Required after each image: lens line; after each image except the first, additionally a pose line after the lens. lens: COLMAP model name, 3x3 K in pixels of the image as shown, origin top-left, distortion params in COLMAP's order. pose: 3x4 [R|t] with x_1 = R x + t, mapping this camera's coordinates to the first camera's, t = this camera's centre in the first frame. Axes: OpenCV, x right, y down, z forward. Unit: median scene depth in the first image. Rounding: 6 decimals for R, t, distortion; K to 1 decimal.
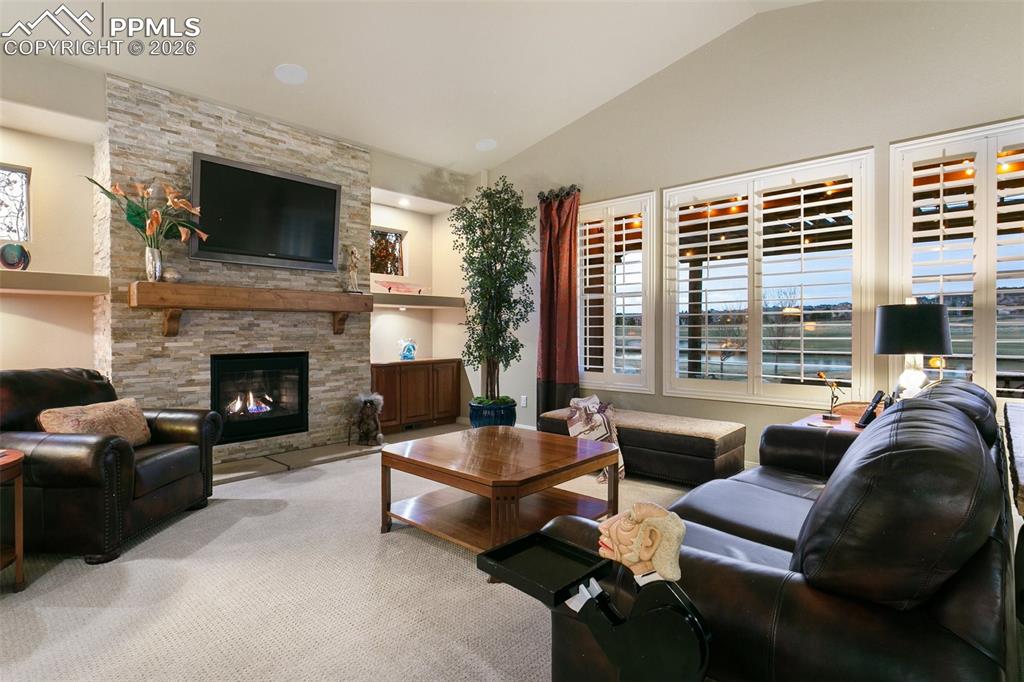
lens RADIAL K [[512.2, 0, 504.3], [0, 512.2, 331.2], [0, 0, 1]] dist [-0.002487, 0.000698]
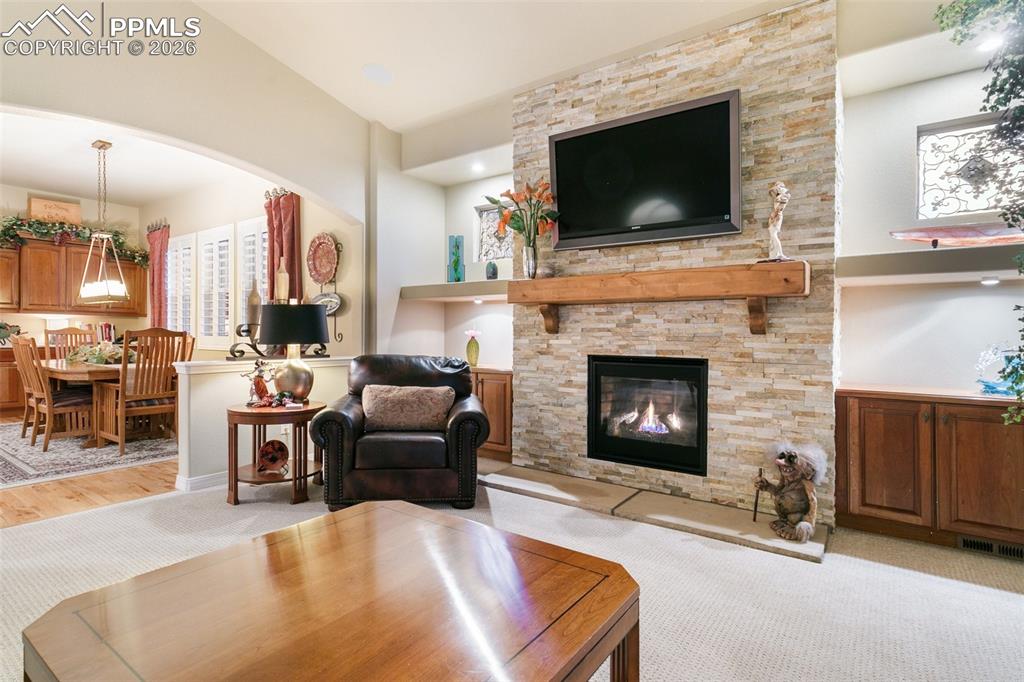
lens RADIAL K [[512.2, 0, 510.8], [0, 512.2, 338.8], [0, 0, 1]] dist [-0.002487, 0.000698]
pose [[0.116778, 0.011308, -0.993094, 0.274714], [-0.010708, 0.999891, 0.010126, 0.009840], [0.993100, 0.009452, 0.116886, 0.710431]]
